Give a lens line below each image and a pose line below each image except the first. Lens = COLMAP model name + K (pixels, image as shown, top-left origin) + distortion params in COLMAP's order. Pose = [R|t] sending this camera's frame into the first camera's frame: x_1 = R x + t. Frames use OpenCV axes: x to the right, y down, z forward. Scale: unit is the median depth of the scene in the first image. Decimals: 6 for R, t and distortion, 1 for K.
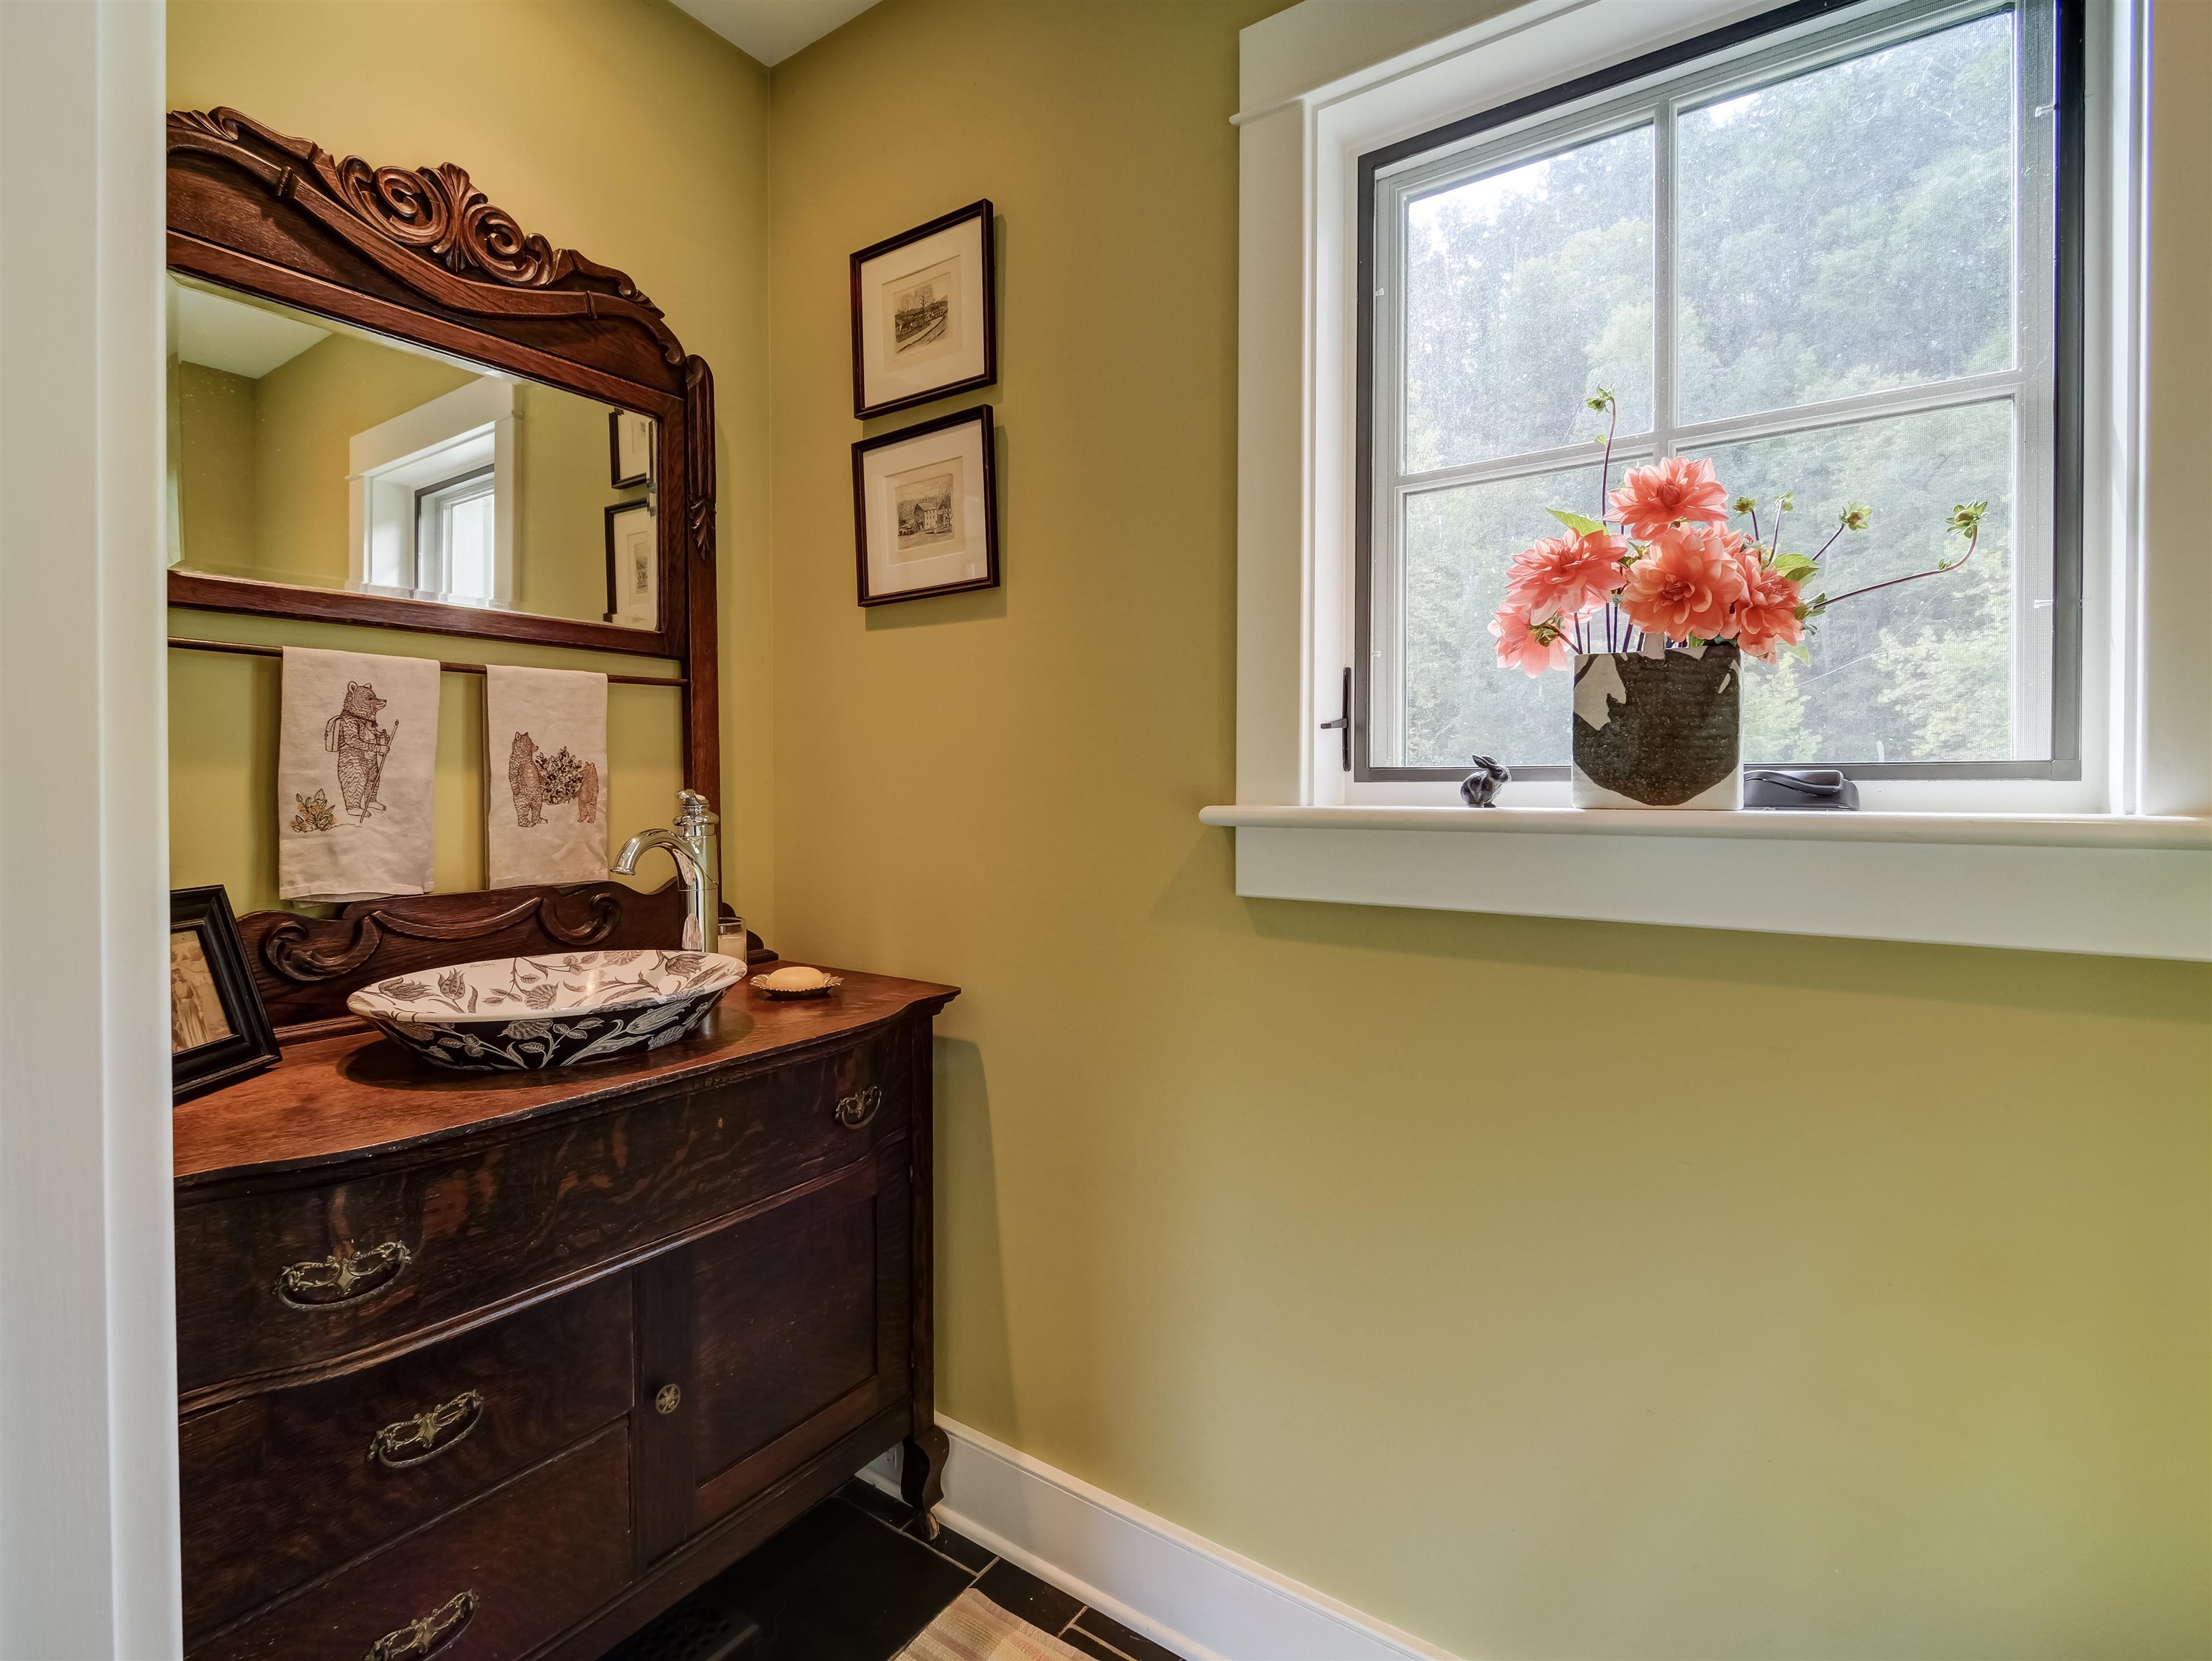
lens RADIAL K [[1054.0, 0, 1136.8], [0, 1054.0, 792.8], [0, 0, 1]] dist [0.006512, -0.005827]
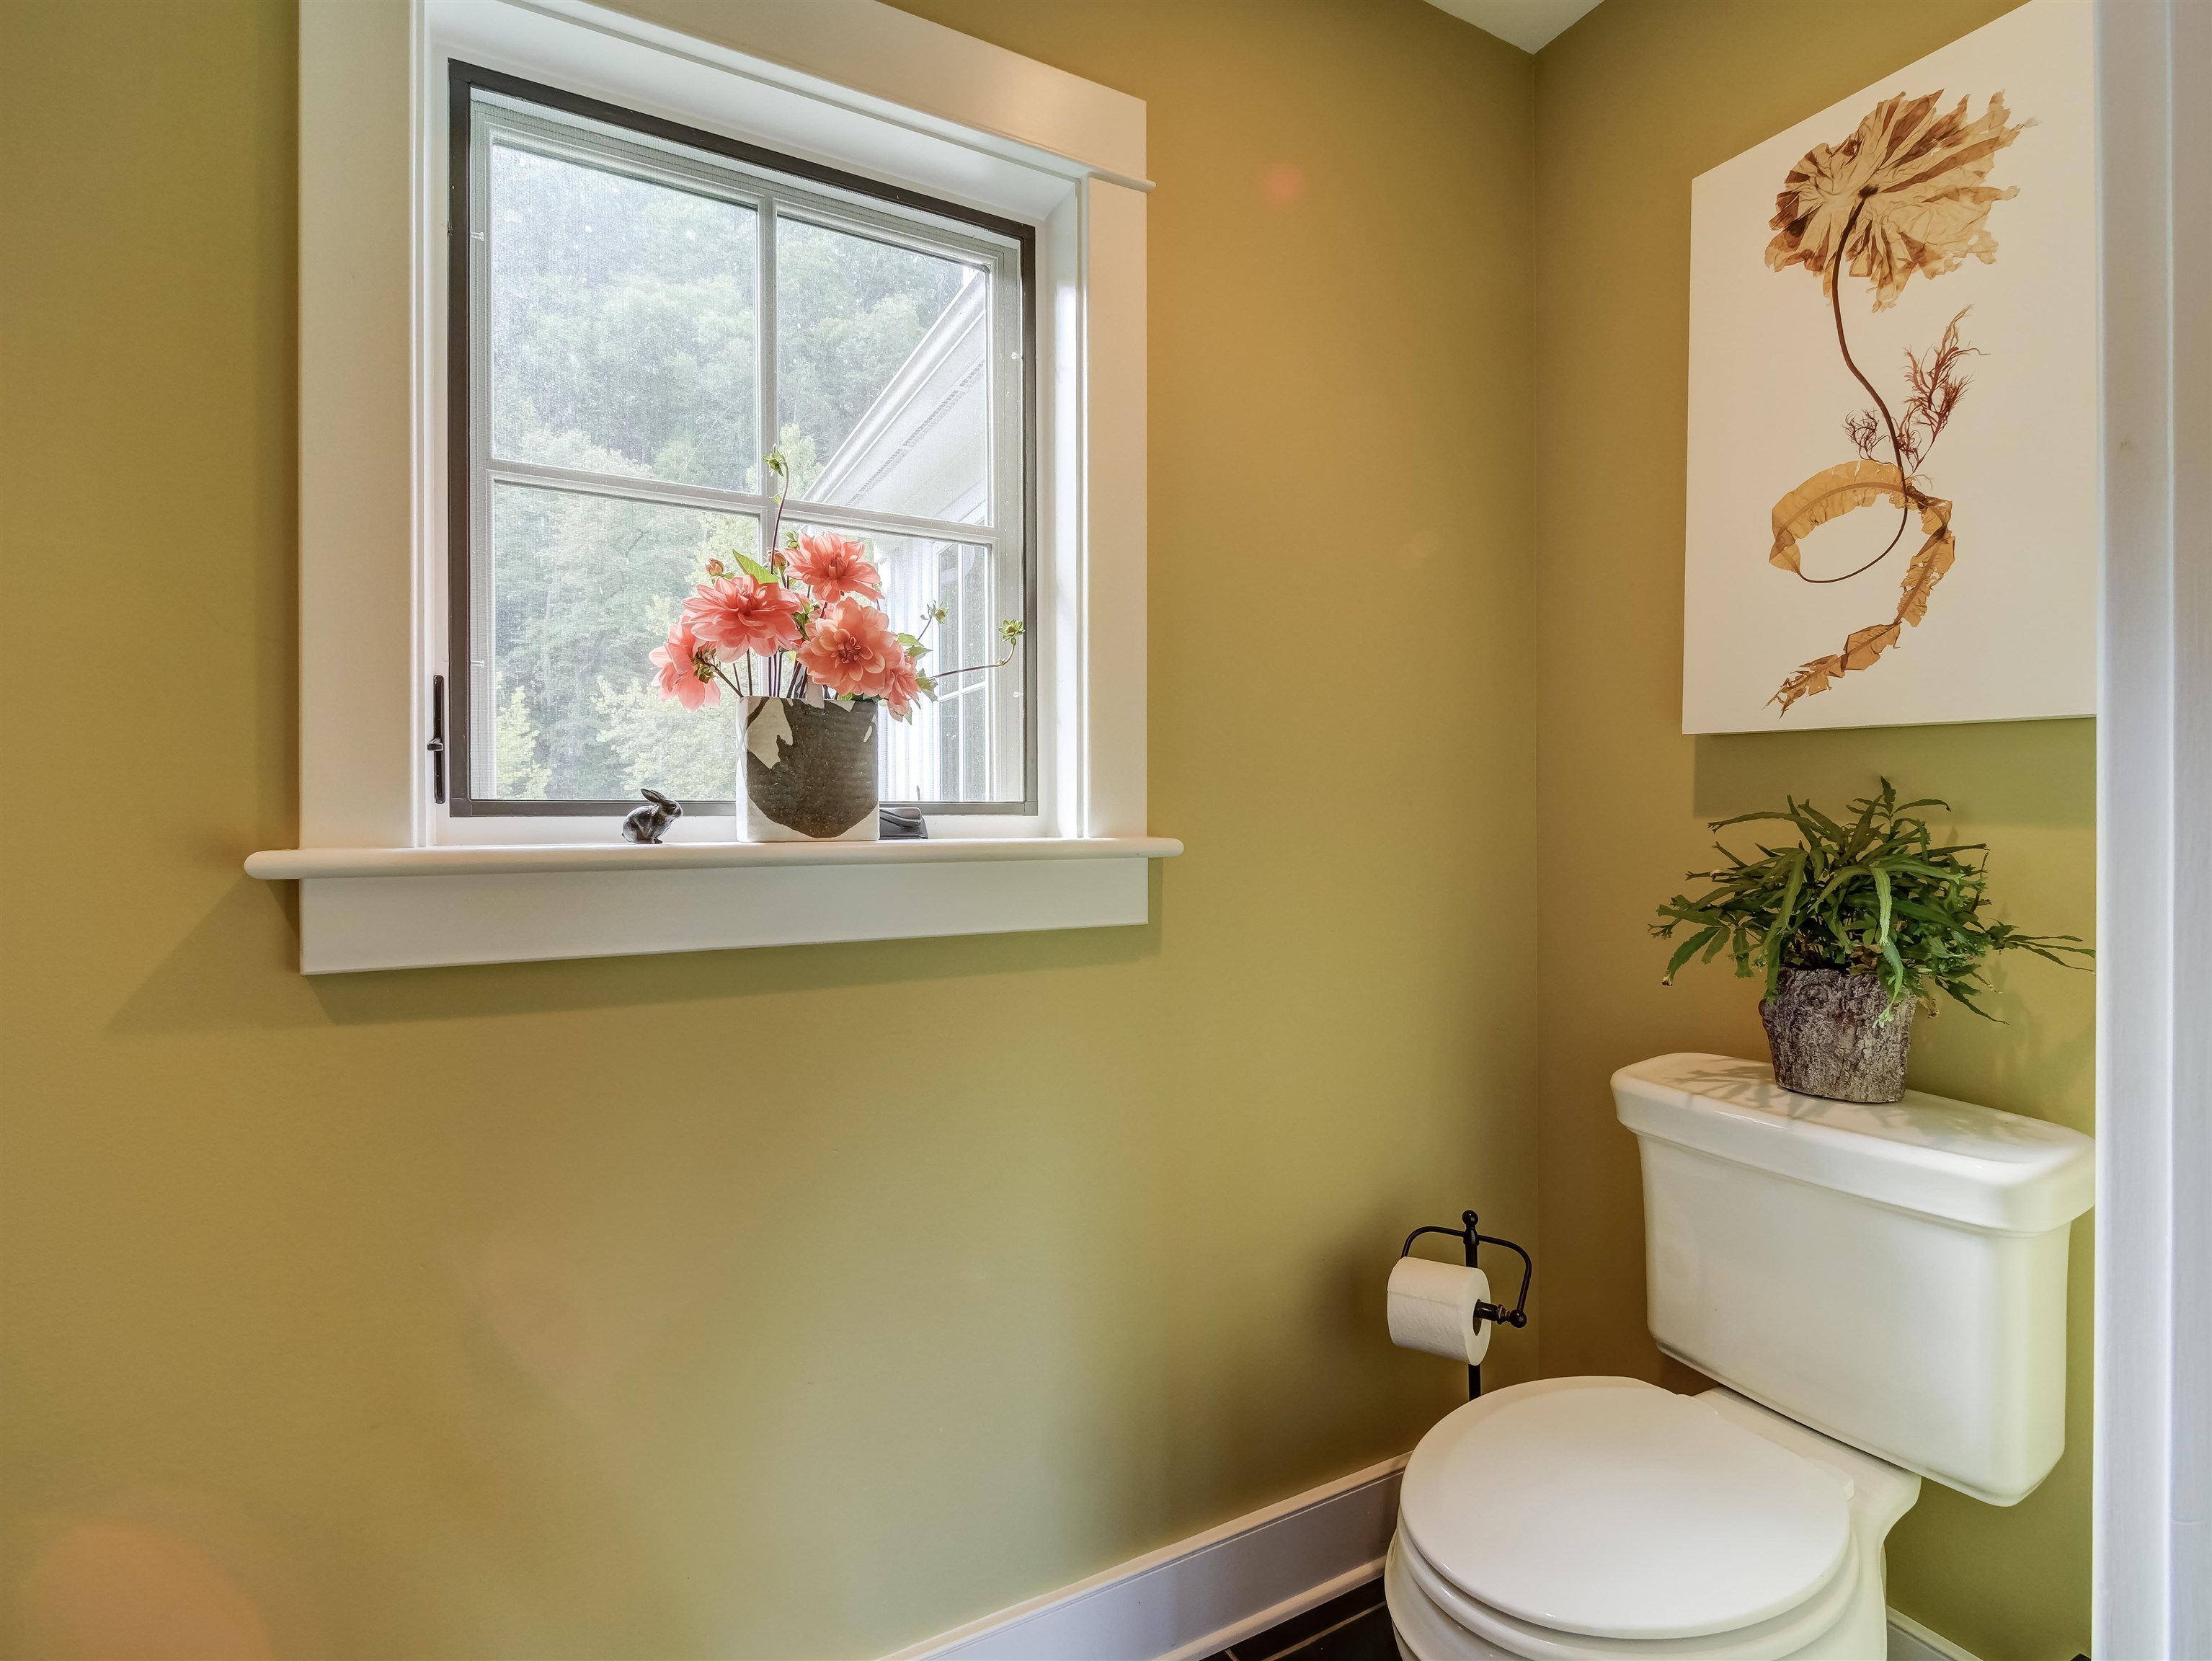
lens RADIAL K [[1054.0, 0, 1111.7], [0, 1054.0, 820.2], [0, 0, 1]] dist [0.006512, -0.005827]
pose [[0.450269, -0.005066, 0.892879, -0.337061], [0.008178, 0.999965, 0.001549, -0.005402], [-0.892855, 0.006604, 0.450295, 0.195773]]
